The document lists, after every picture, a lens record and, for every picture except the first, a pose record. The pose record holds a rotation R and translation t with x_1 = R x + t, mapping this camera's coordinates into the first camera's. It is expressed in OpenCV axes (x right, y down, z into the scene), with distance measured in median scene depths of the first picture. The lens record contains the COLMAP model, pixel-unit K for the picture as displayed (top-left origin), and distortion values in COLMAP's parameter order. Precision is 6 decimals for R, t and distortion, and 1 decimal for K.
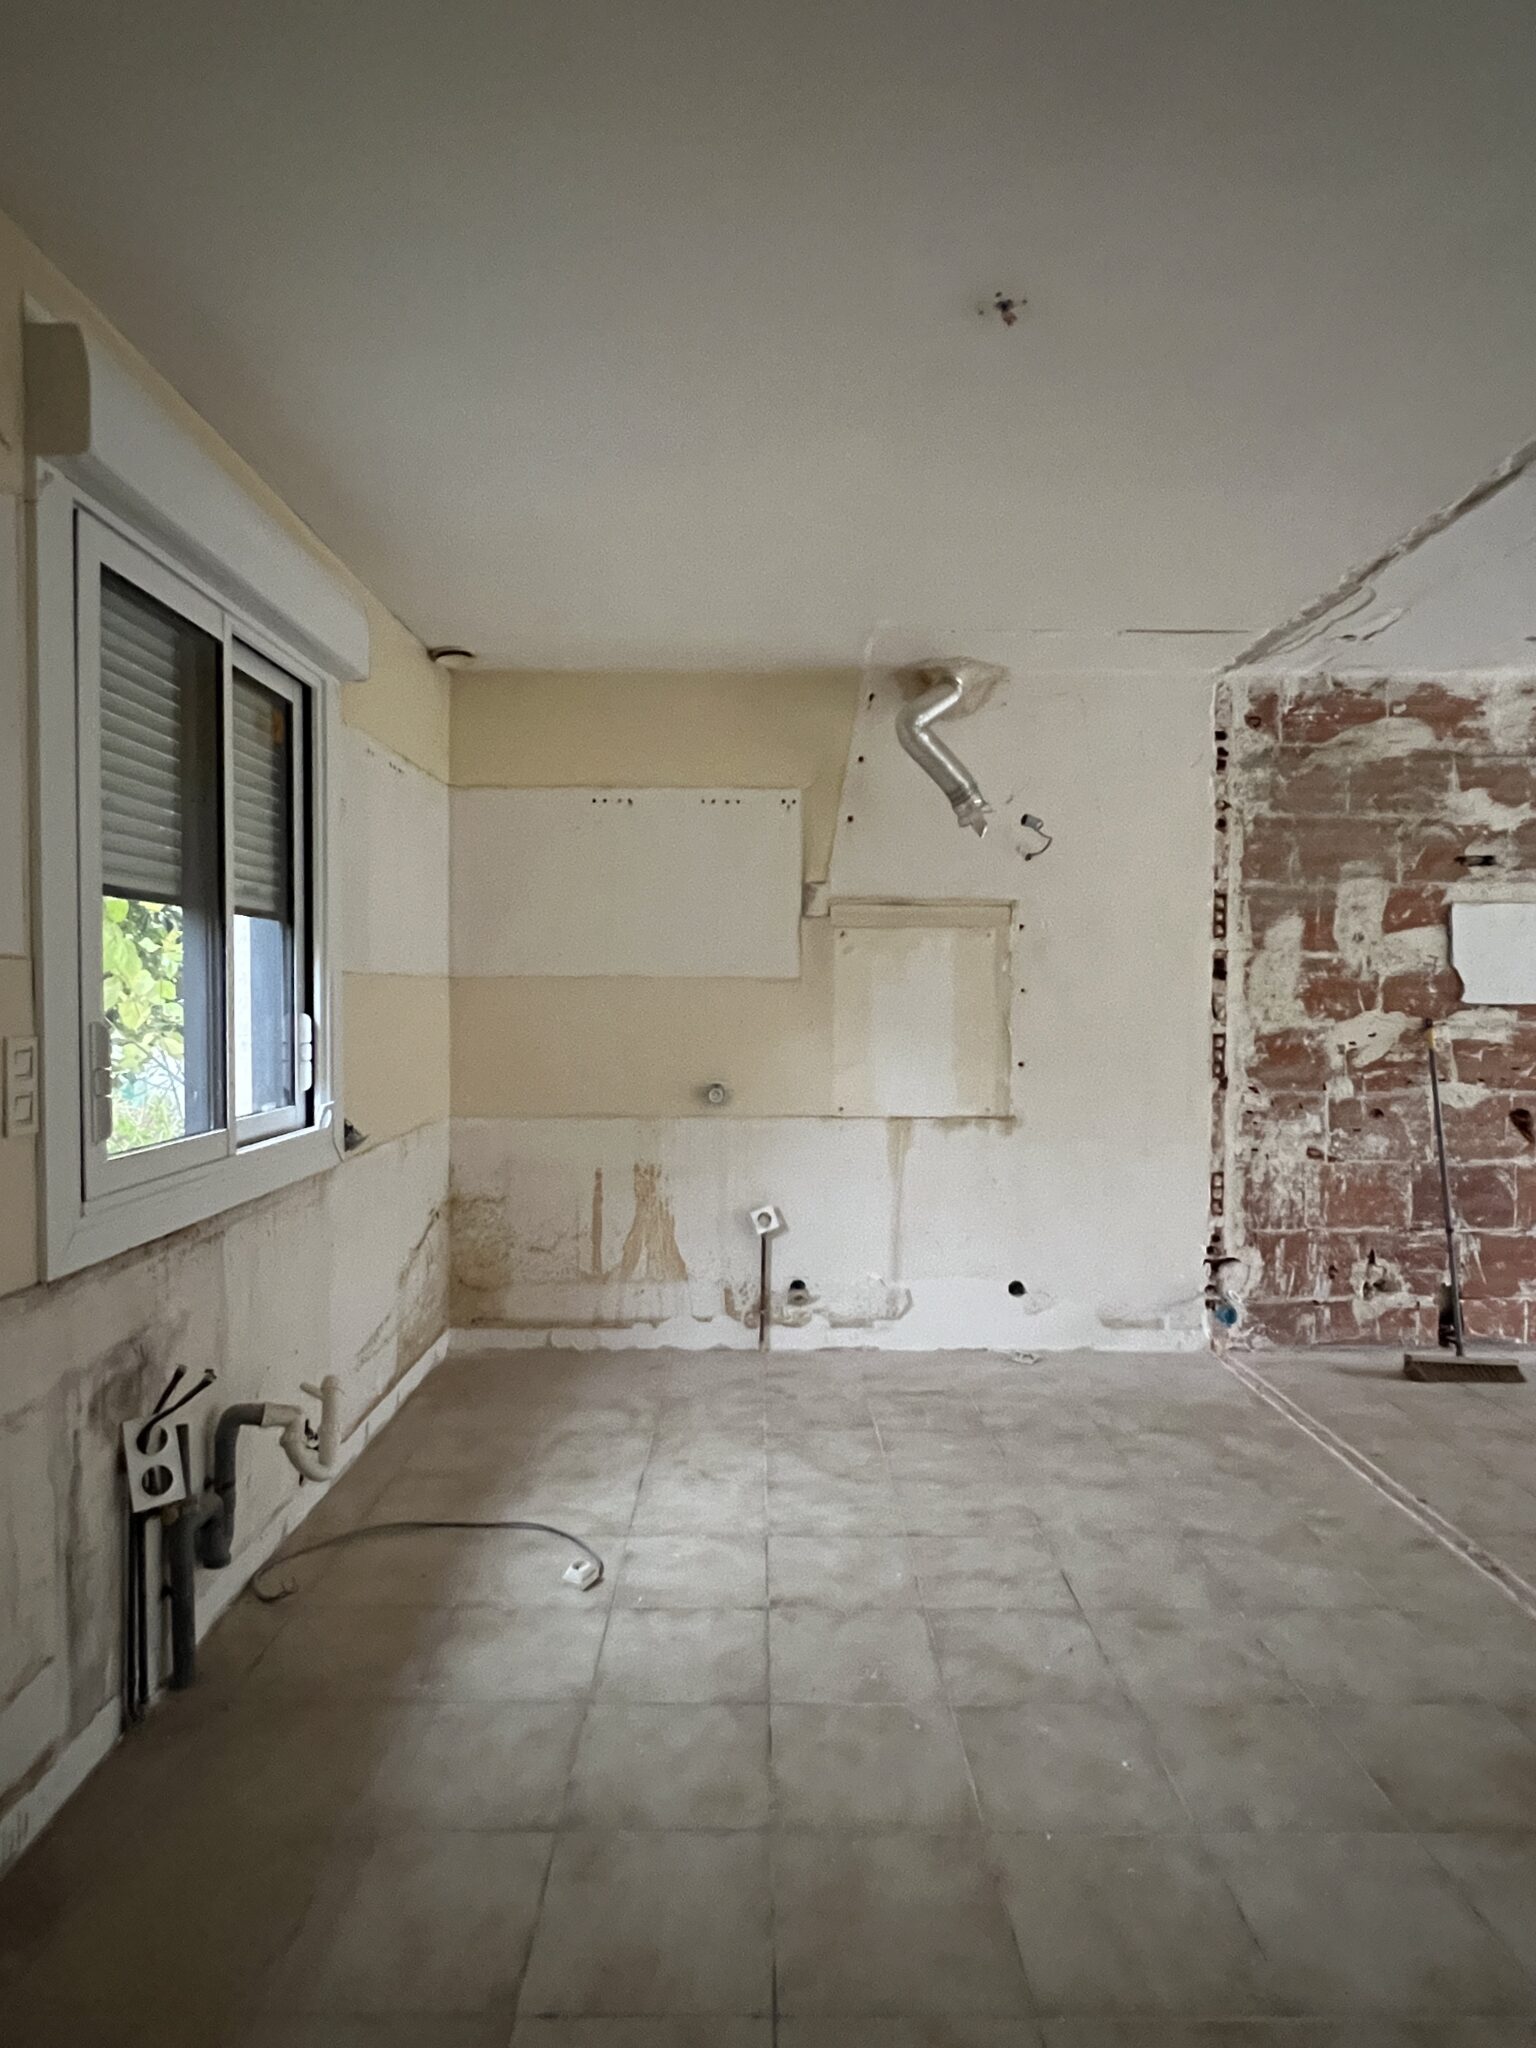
lens RADIAL K [[1182.7, 0, 761.9], [0, 1182.7, 1017.5], [0, 0, 1]] dist [0.002515, -0.002028]
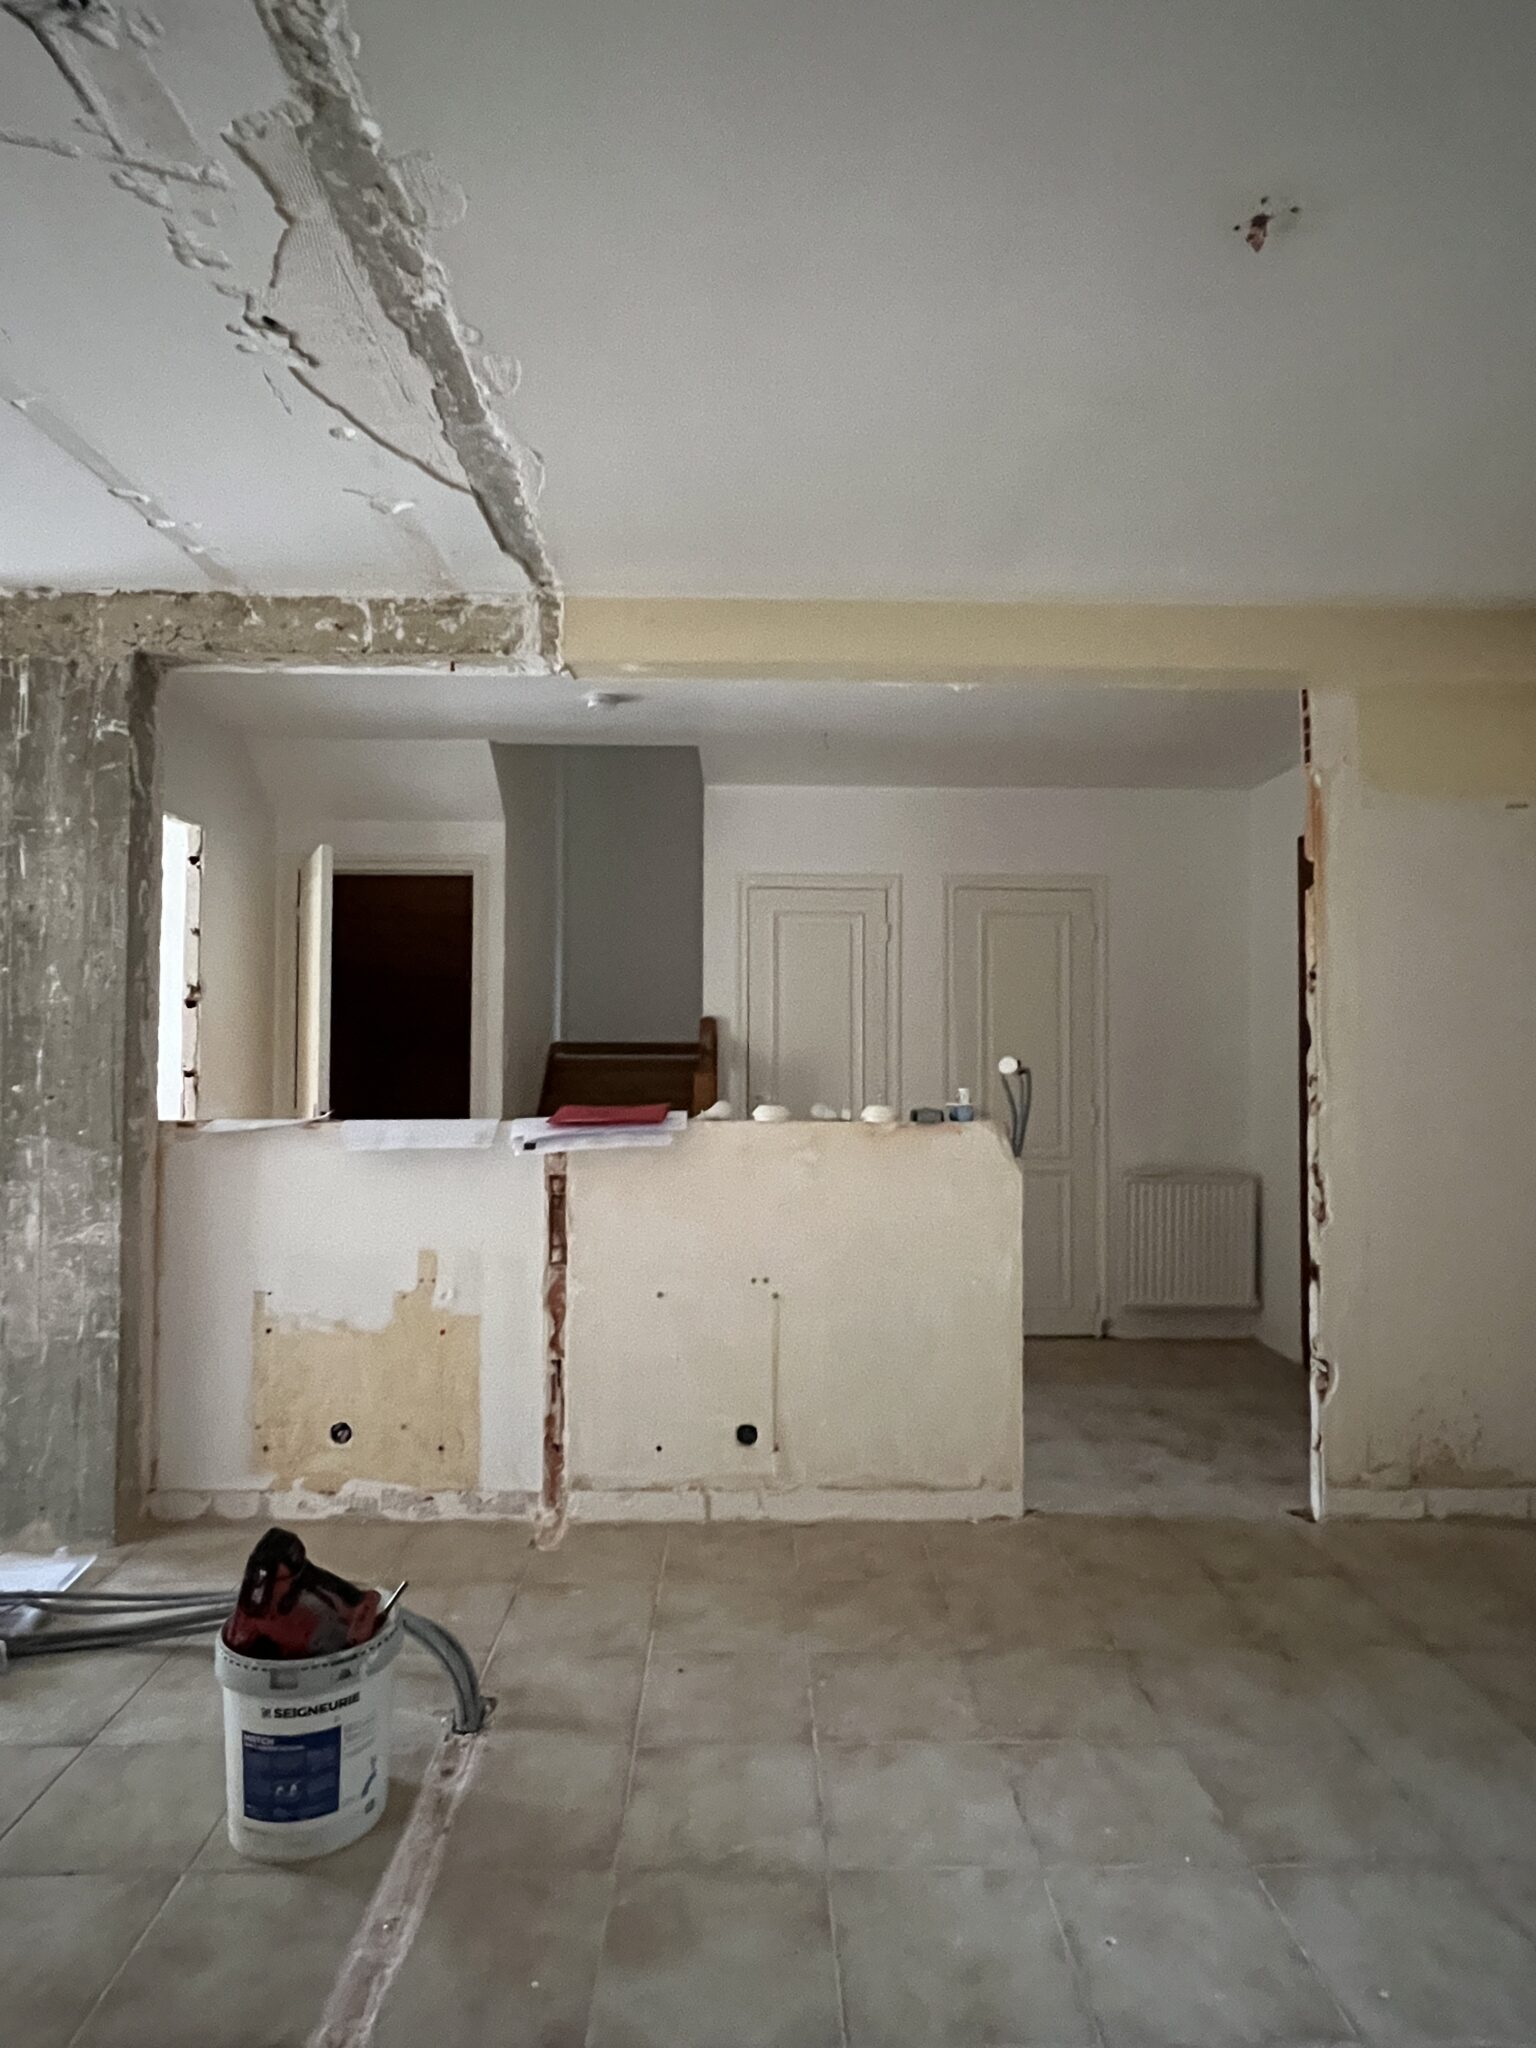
lens RADIAL K [[1182.7, 0, 761.9], [0, 1182.7, 1017.5], [0, 0, 1]] dist [0.002515, -0.002028]
pose [[-0.999940, -0.005631, -0.009398, 0.271386], [-0.005582, 0.999970, -0.005310, -0.010429], [0.009427, -0.005257, -0.999942, 0.877945]]
